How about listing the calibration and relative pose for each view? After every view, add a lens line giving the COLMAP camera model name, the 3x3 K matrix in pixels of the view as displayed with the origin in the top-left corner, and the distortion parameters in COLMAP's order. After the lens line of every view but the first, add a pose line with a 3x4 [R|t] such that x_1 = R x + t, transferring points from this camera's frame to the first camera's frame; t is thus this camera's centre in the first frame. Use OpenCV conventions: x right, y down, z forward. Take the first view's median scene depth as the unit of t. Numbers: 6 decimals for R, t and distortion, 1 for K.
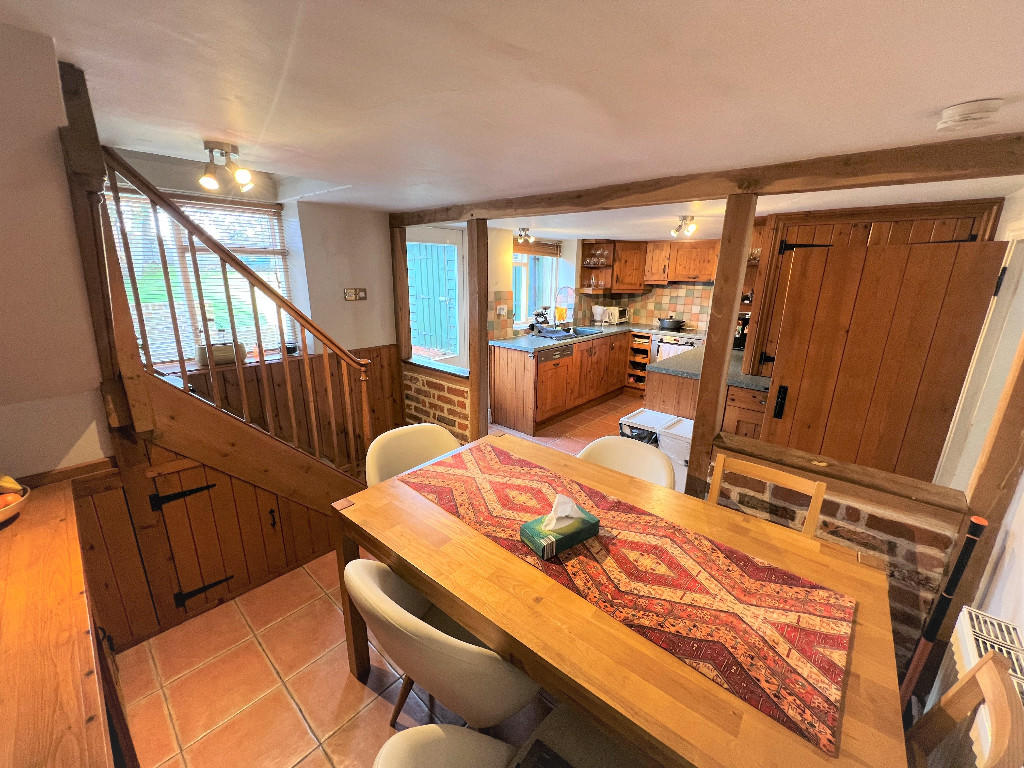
lens RADIAL K [[409.6, 0, 511.7], [0, 409.6, 384.7], [0, 0, 1]] dist [0.000944, -0.000148]
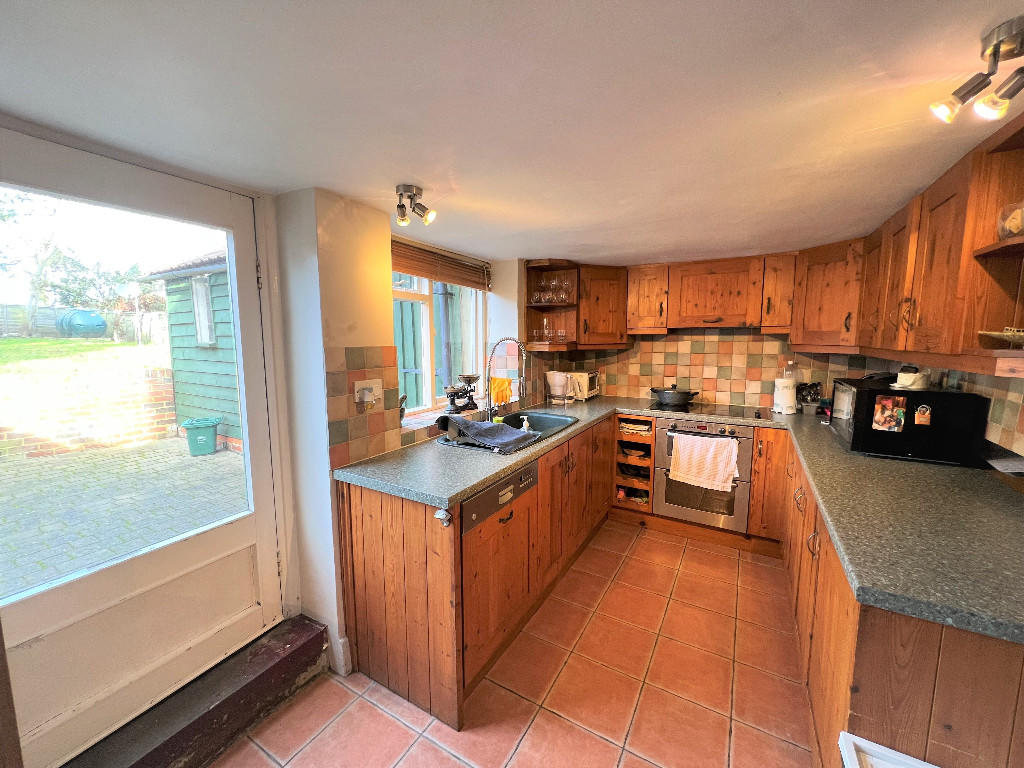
lens RADIAL K [[409.6, 0, 509.1], [0, 409.6, 384.3], [0, 0, 1]] dist [0.000944, -0.000148]
pose [[0.980567, -0.037923, 0.192483, 0.030036], [0.067107, 0.986791, -0.147449, -0.096183], [-0.184349, 0.157500, 0.970159, 0.460897]]
